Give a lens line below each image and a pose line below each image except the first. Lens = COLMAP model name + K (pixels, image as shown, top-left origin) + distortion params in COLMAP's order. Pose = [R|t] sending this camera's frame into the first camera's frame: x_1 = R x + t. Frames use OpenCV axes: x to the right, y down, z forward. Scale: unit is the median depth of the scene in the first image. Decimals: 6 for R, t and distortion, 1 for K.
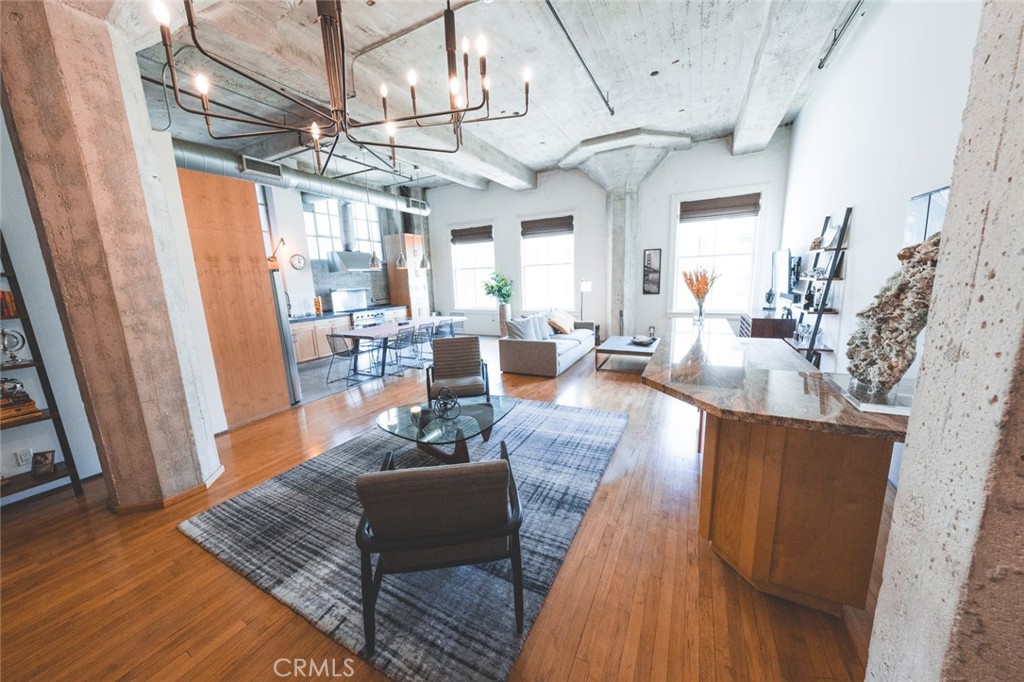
lens RADIAL K [[345.6, 0, 514.3], [0, 345.6, 337.3], [0, 0, 1]] dist [-0.007579, 0.002216]
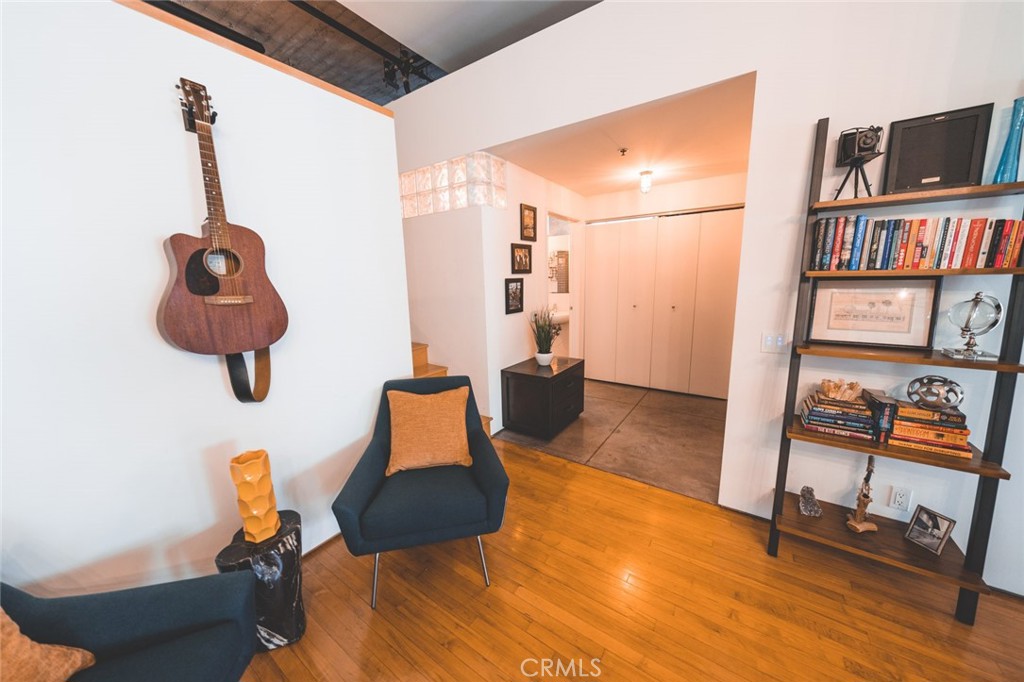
lens RADIAL K [[345.6, 0, 513.7], [0, 345.6, 341.6], [0, 0, 1]] dist [-0.007579, 0.002216]
pose [[-0.105975, 0.220323, -0.969653, -0.544704], [-0.146838, 0.960986, 0.234402, 0.020420], [0.983467, 0.167223, -0.069488, 0.202606]]
